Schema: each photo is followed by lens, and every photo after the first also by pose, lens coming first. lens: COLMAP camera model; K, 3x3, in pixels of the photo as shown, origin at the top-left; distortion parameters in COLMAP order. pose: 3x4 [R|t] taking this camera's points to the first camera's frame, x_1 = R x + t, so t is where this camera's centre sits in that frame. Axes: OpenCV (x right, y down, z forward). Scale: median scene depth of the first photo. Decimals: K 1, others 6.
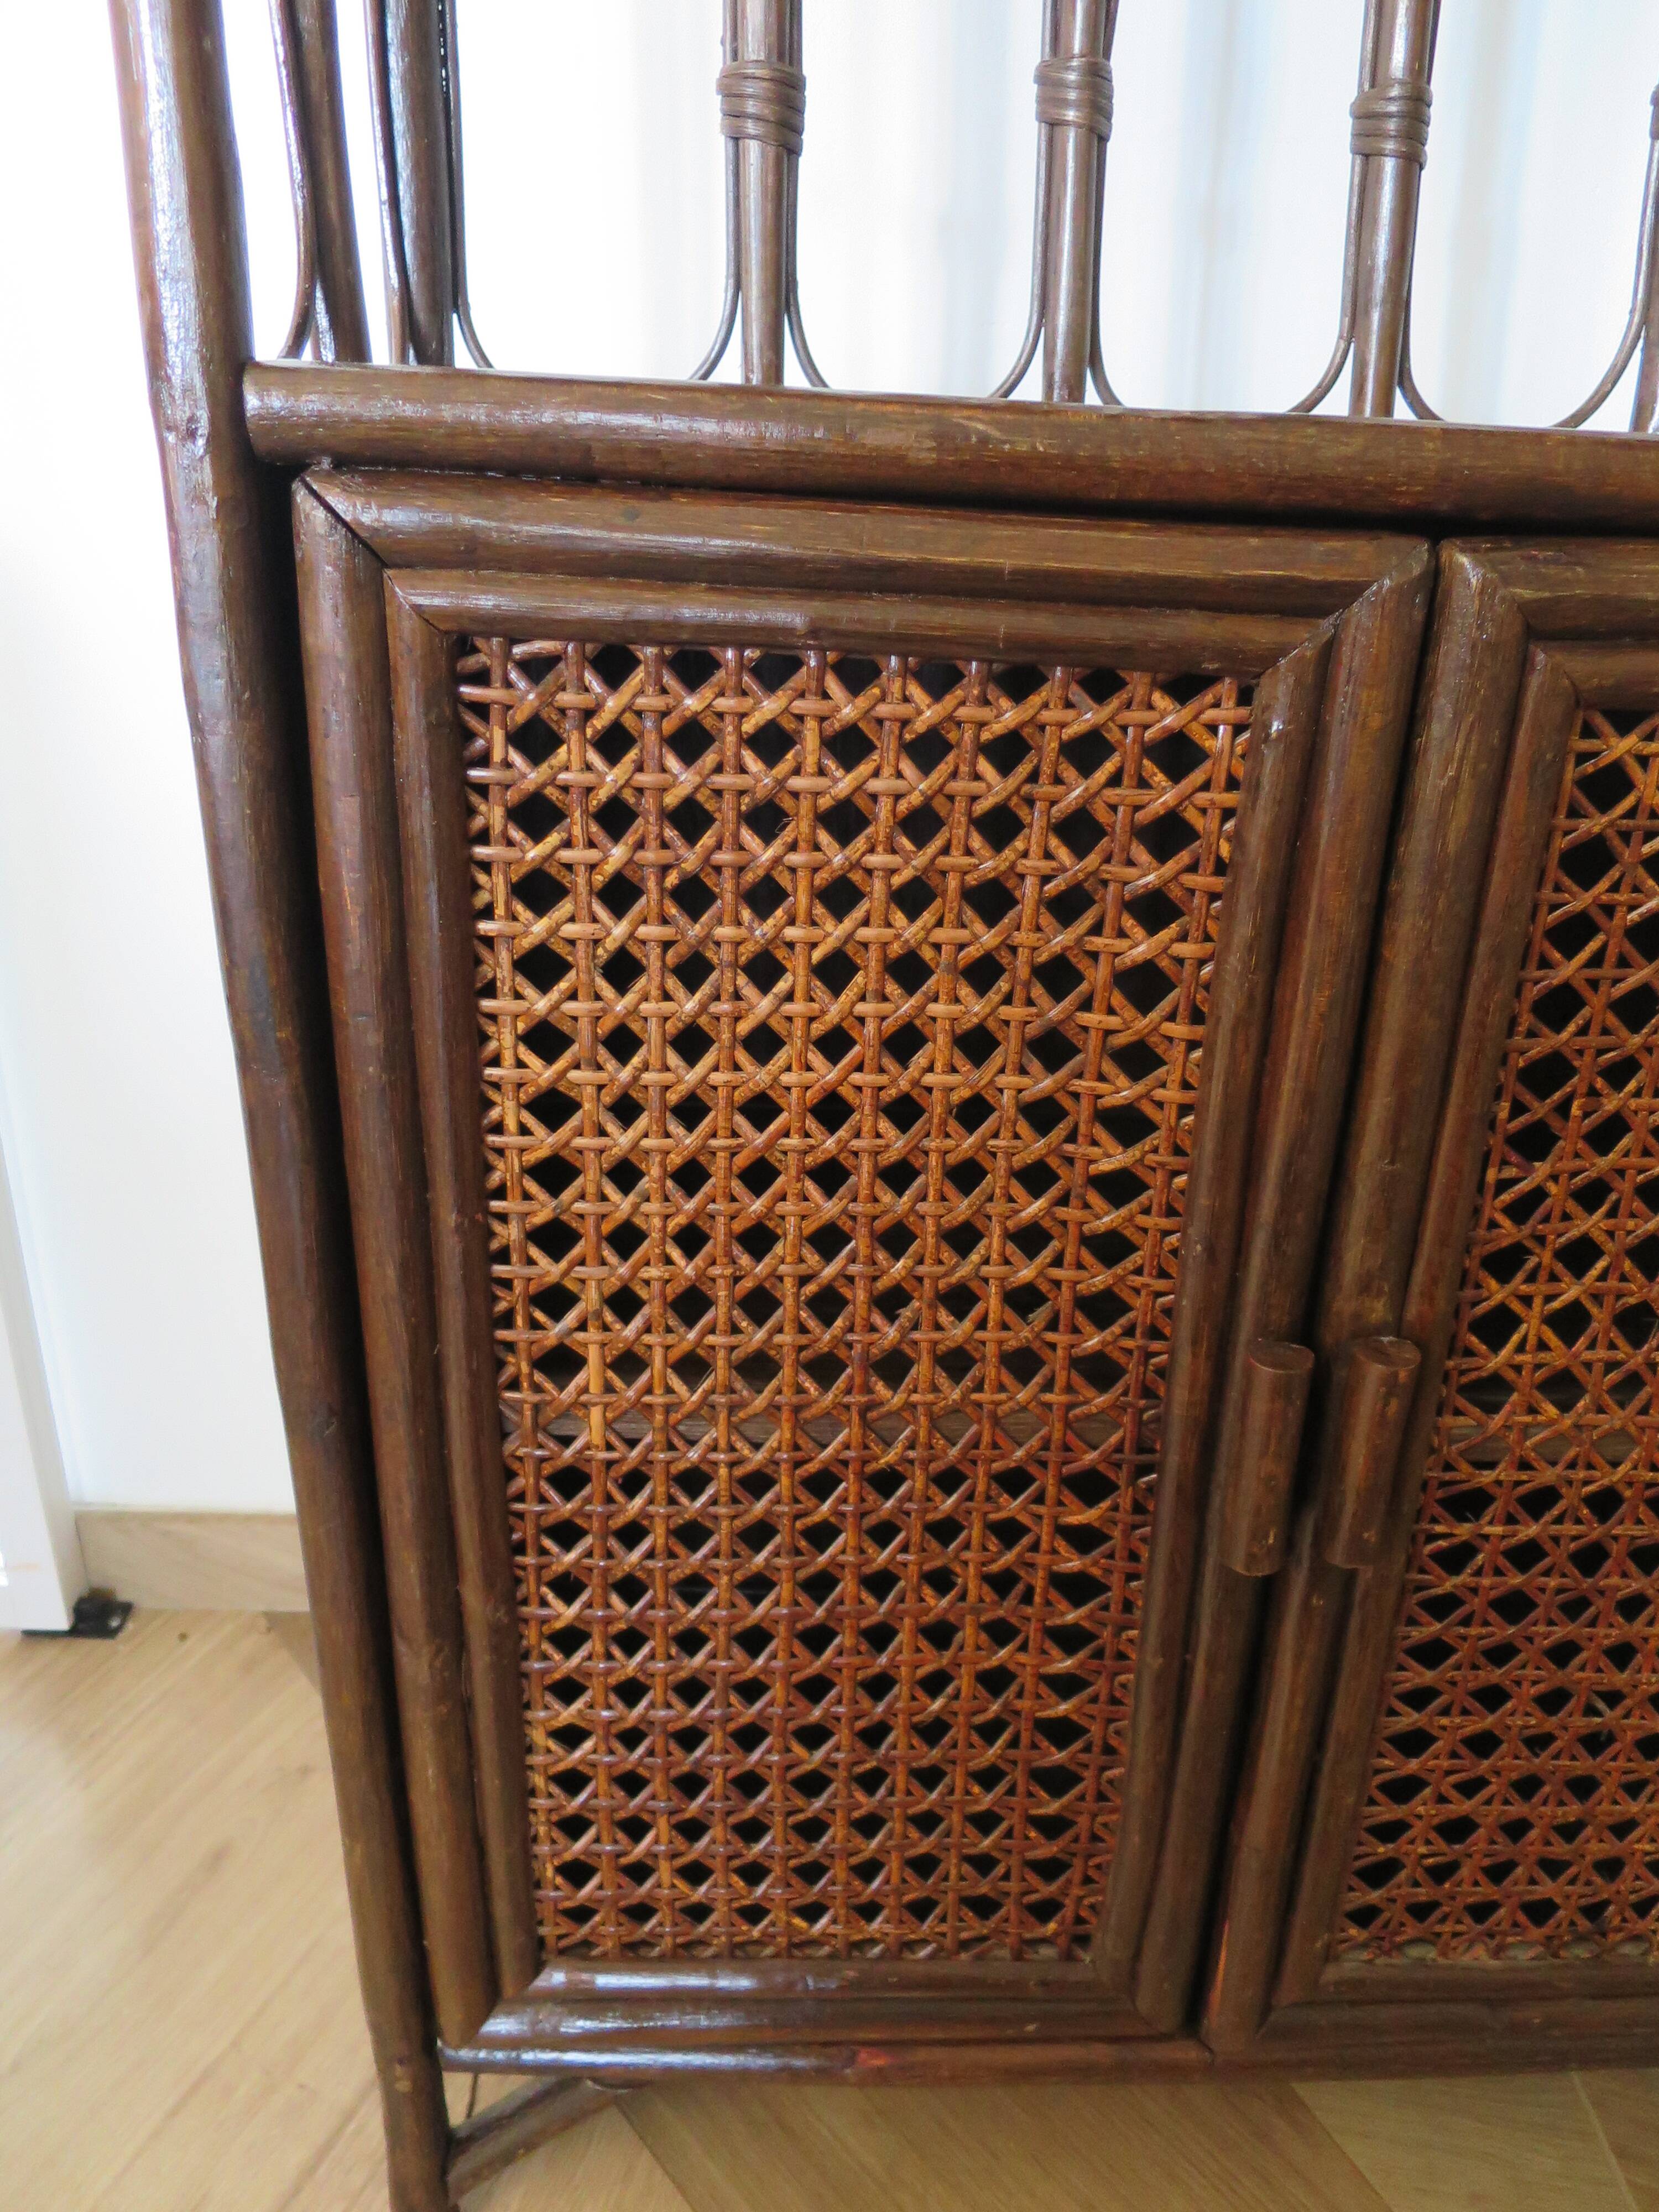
lens RADIAL K [[1593.3, 0, 832.4], [0, 1593.3, 1105.5], [0, 0, 1]] dist [-0.050742, 0.013062]
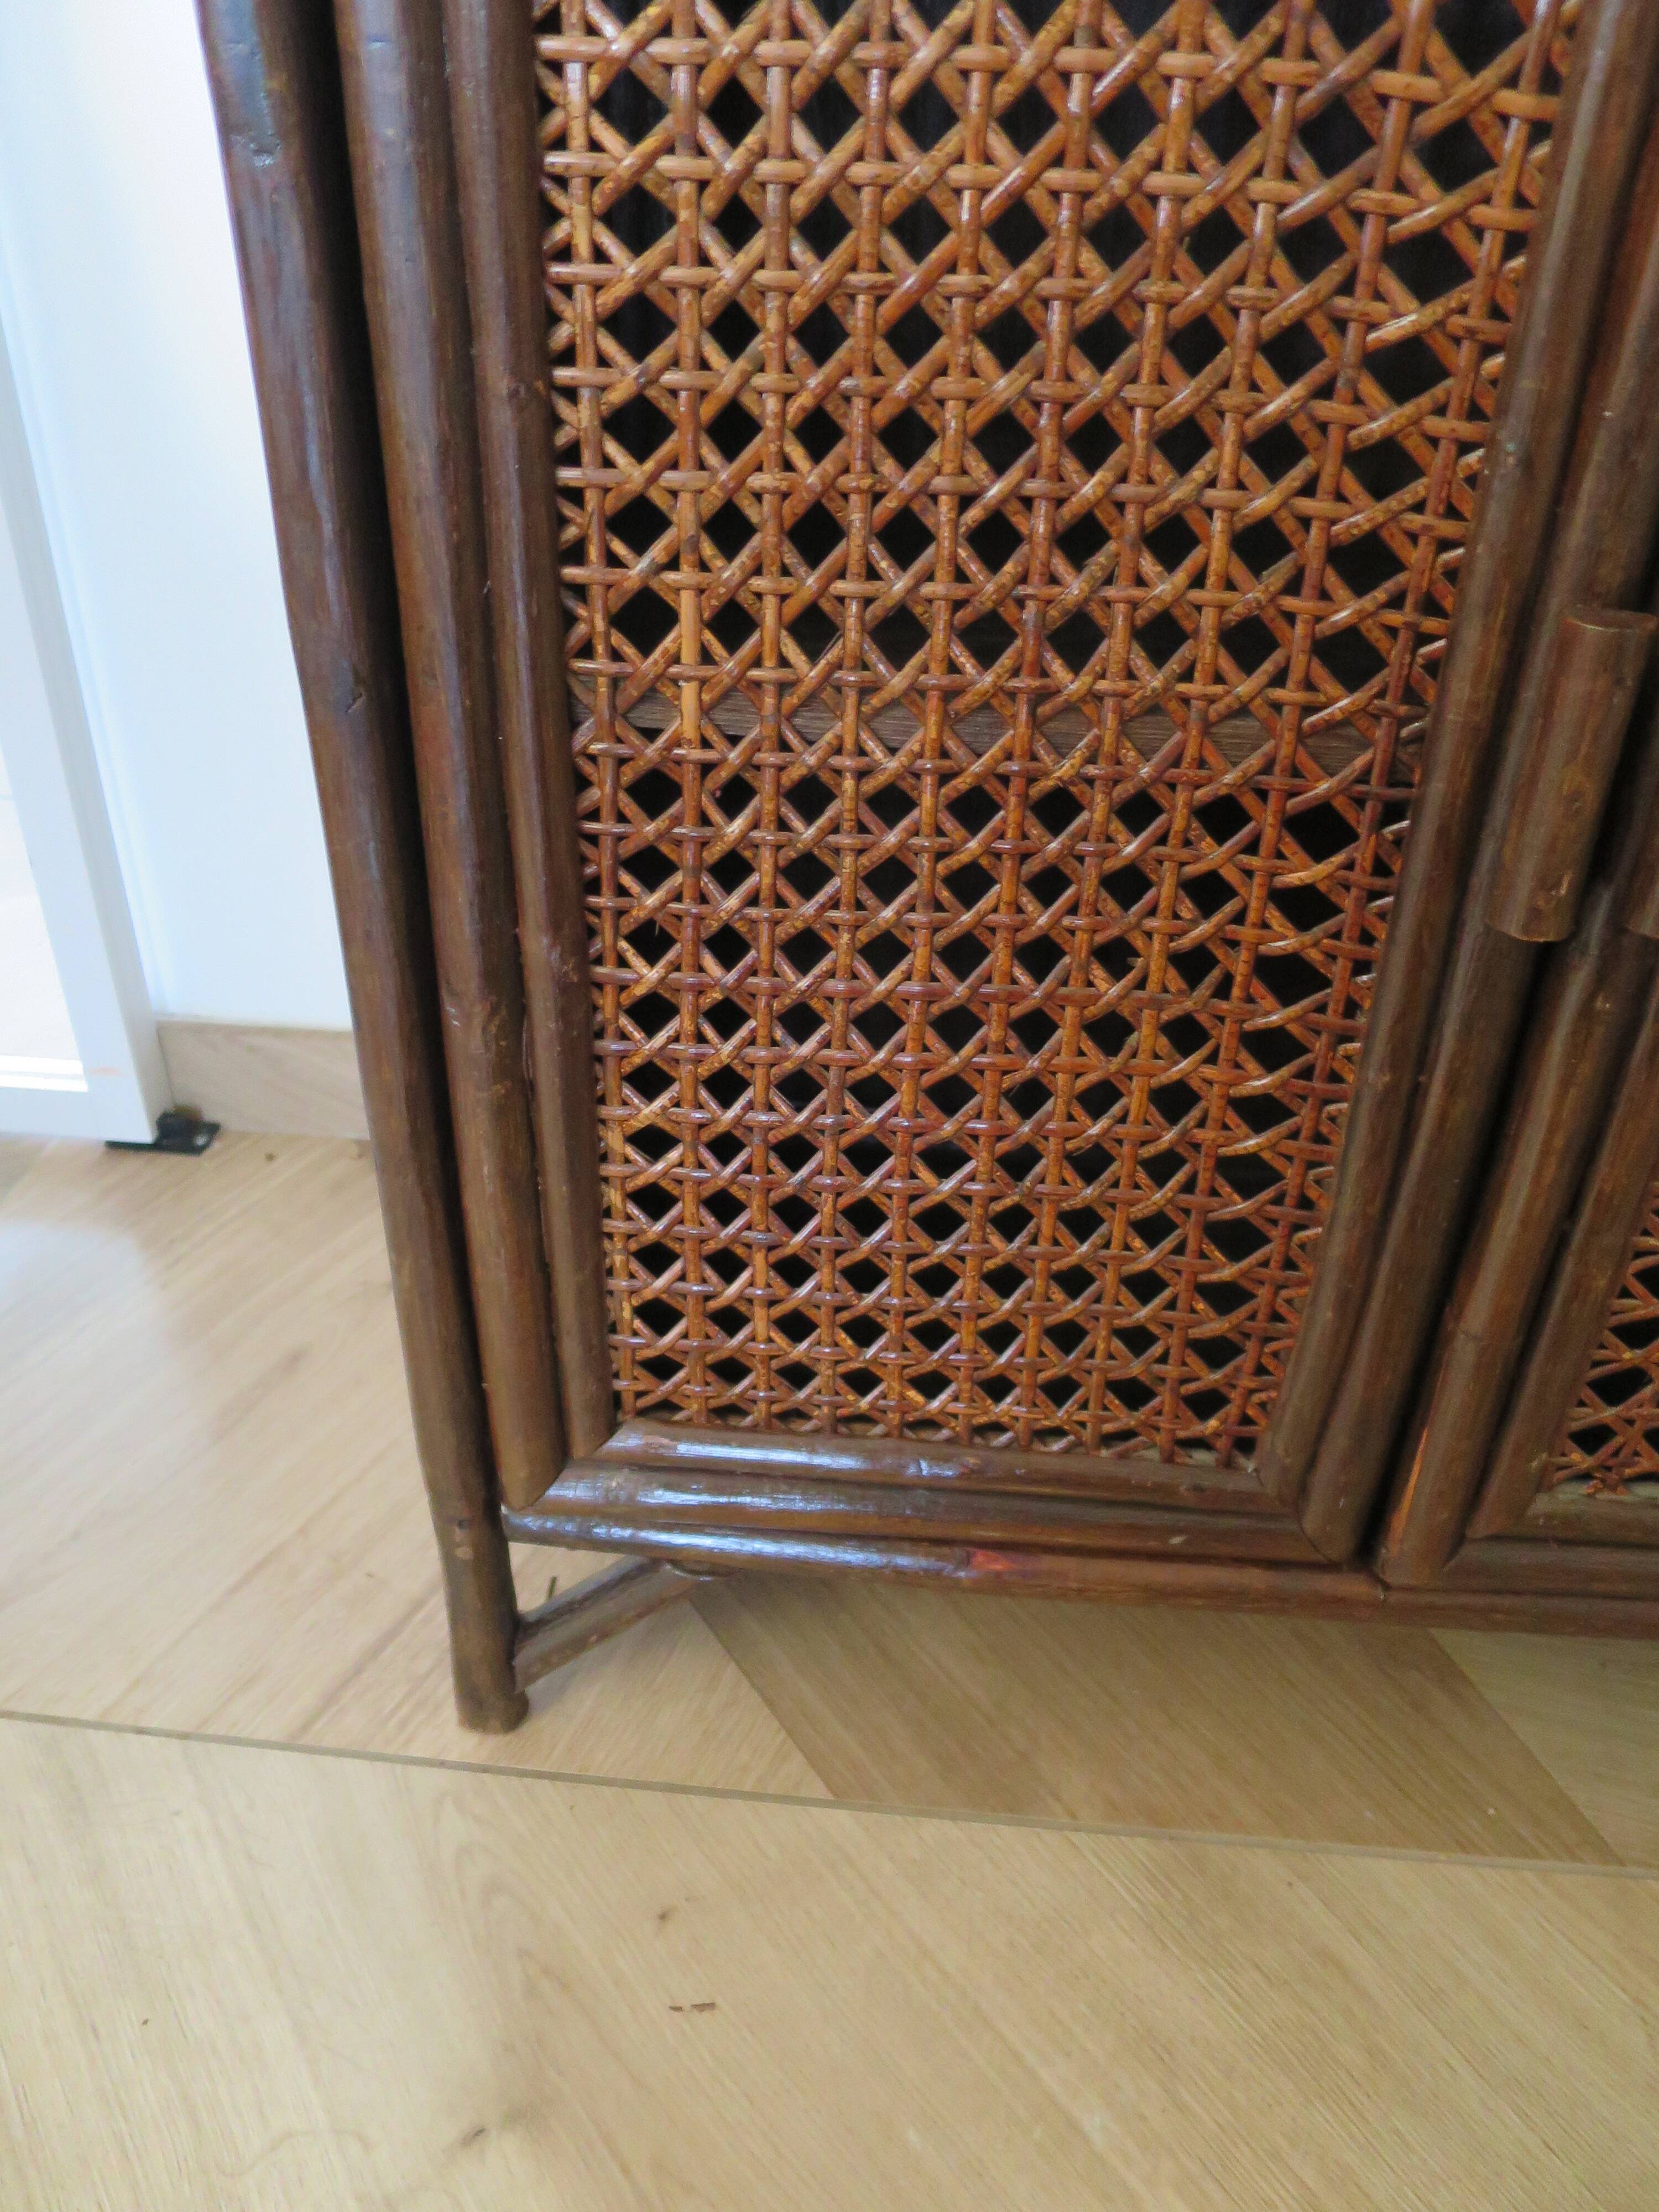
lens RADIAL K [[1593.3, 0, 829.1], [0, 1593.3, 1110.0], [0, 0, 1]] dist [-0.050742, 0.013062]
pose [[0.995010, 0.053799, -0.084027, -0.003858], [-0.038397, 0.983784, 0.175201, 0.268538], [0.092090, -0.171100, 0.980940, 0.215909]]
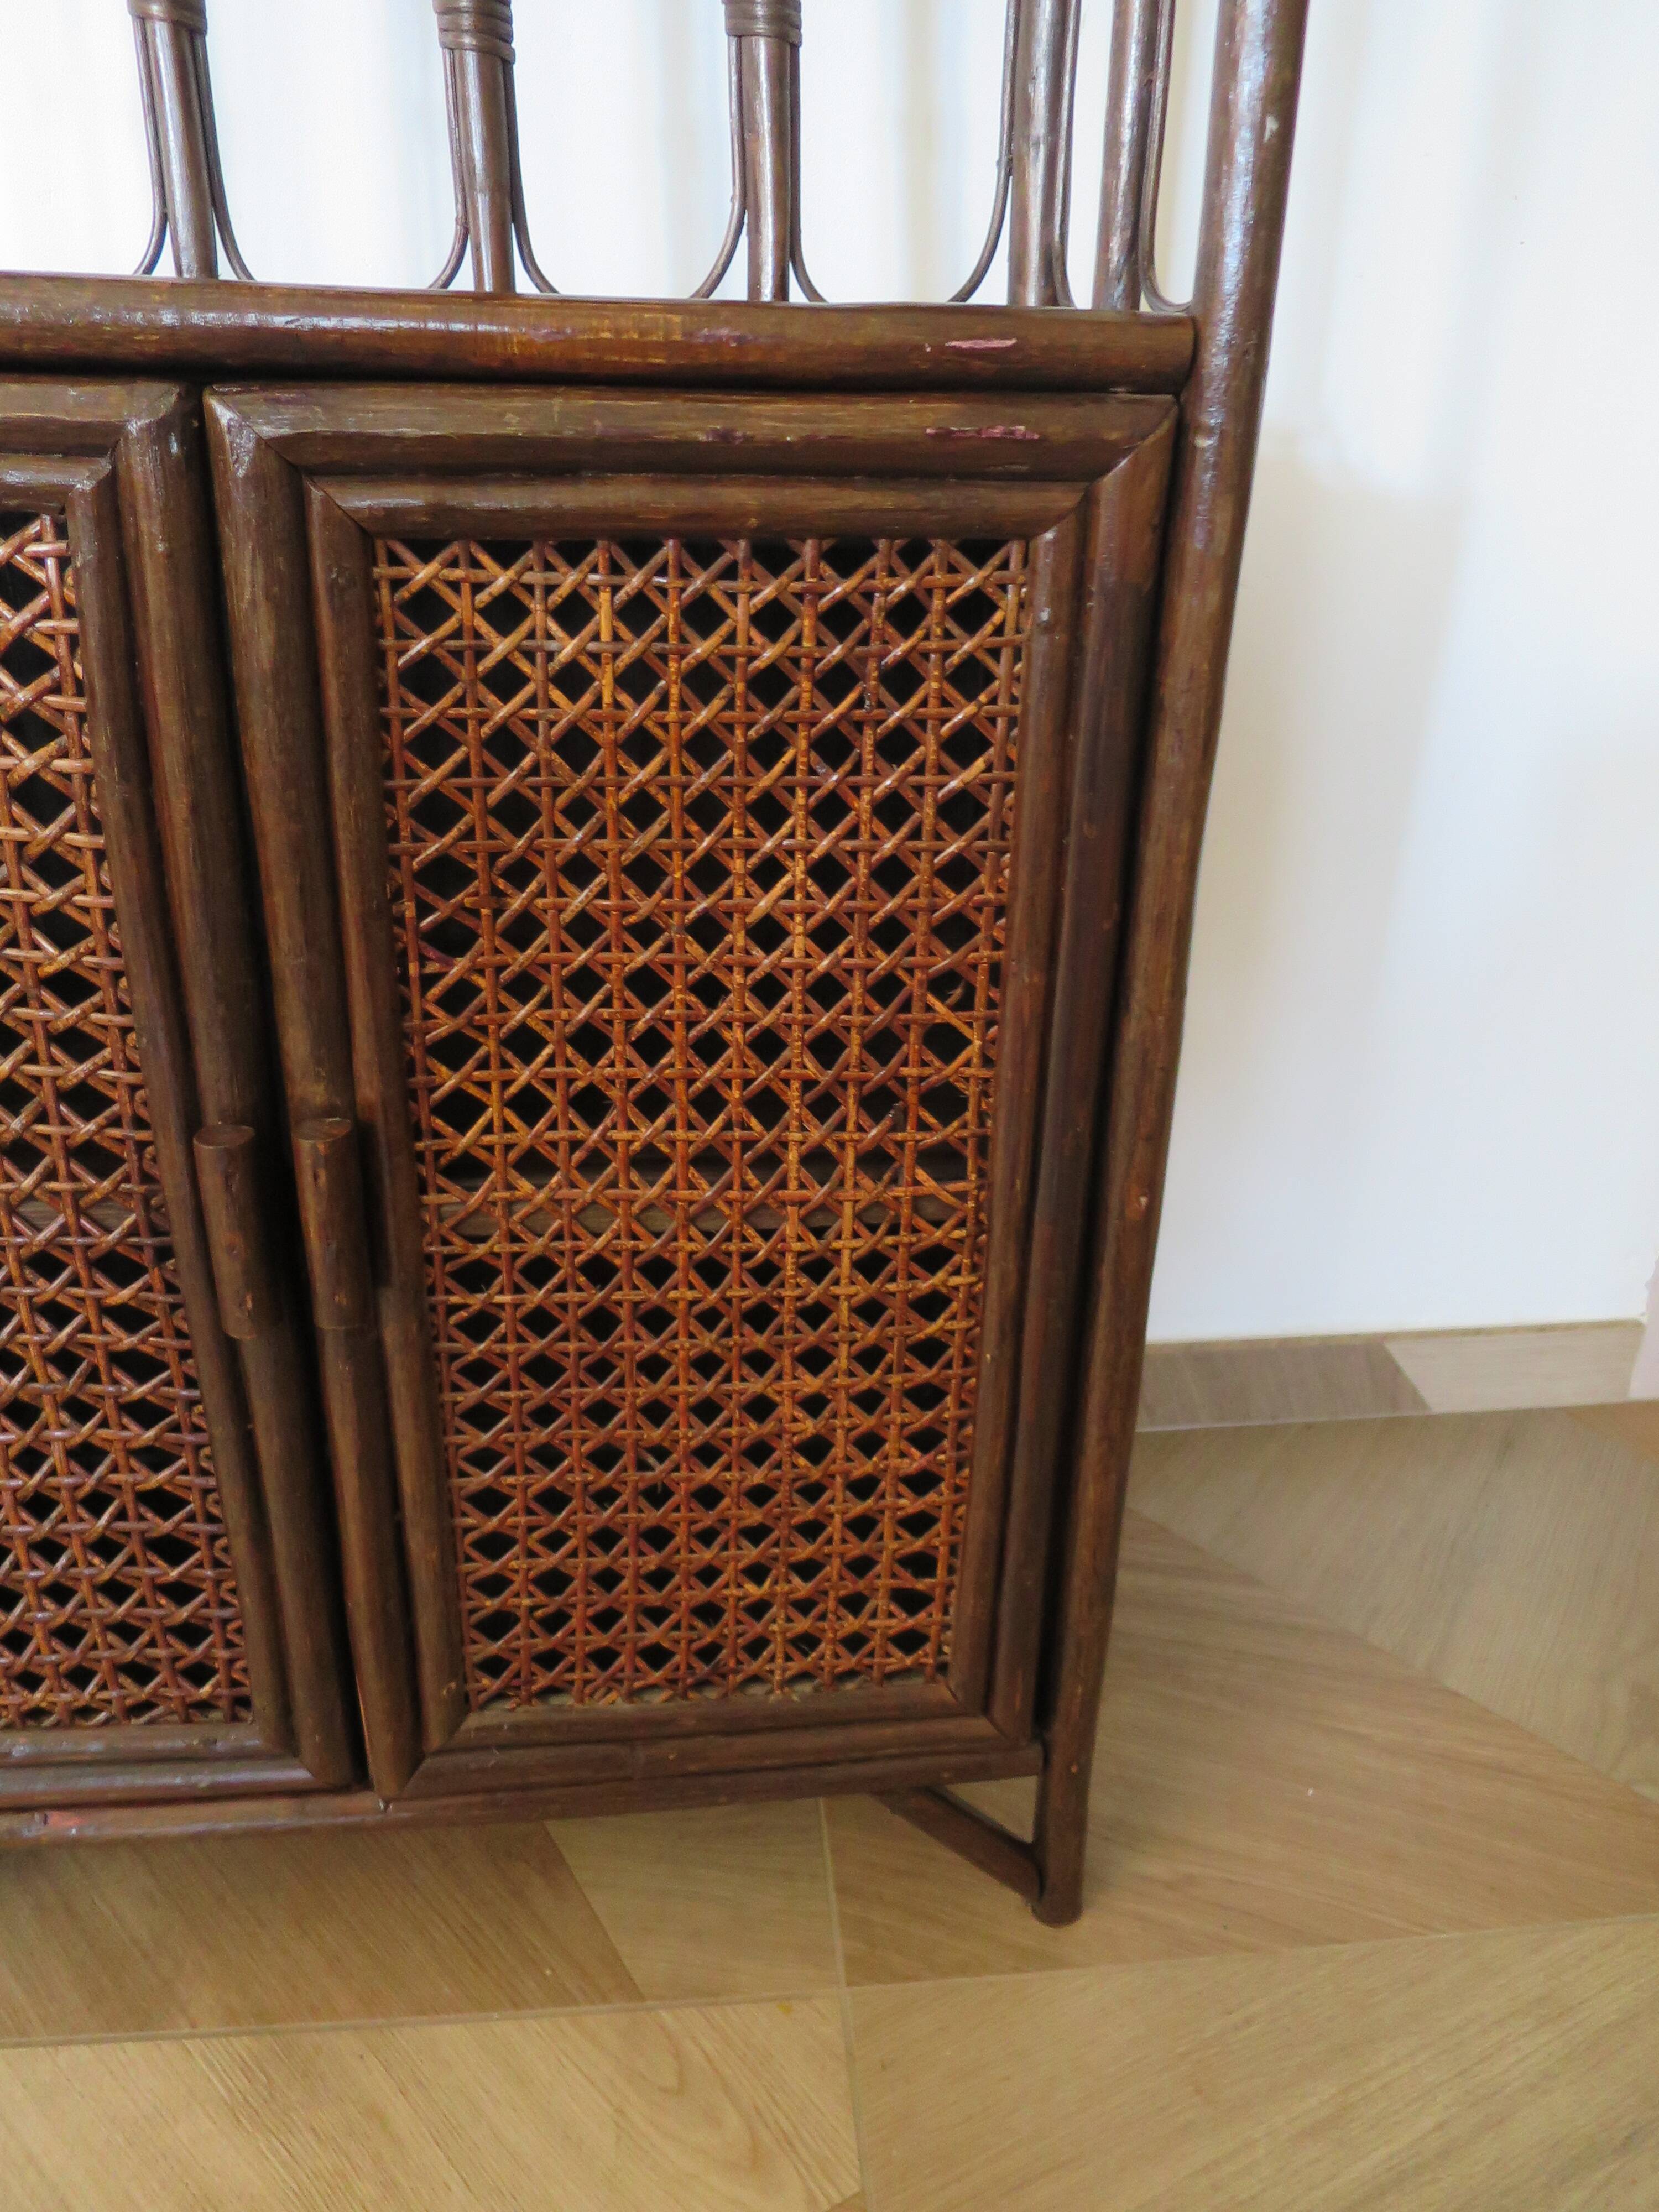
lens RADIAL K [[1593.3, 0, 837.2], [0, 1593.3, 1109.3], [0, 0, 1]] dist [-0.050742, 0.013062]
pose [[0.995033, -0.030300, 0.094827, 0.608092], [0.026607, 0.998847, 0.039969, 0.106596], [-0.095928, -0.037247, 0.994691, -0.150893]]
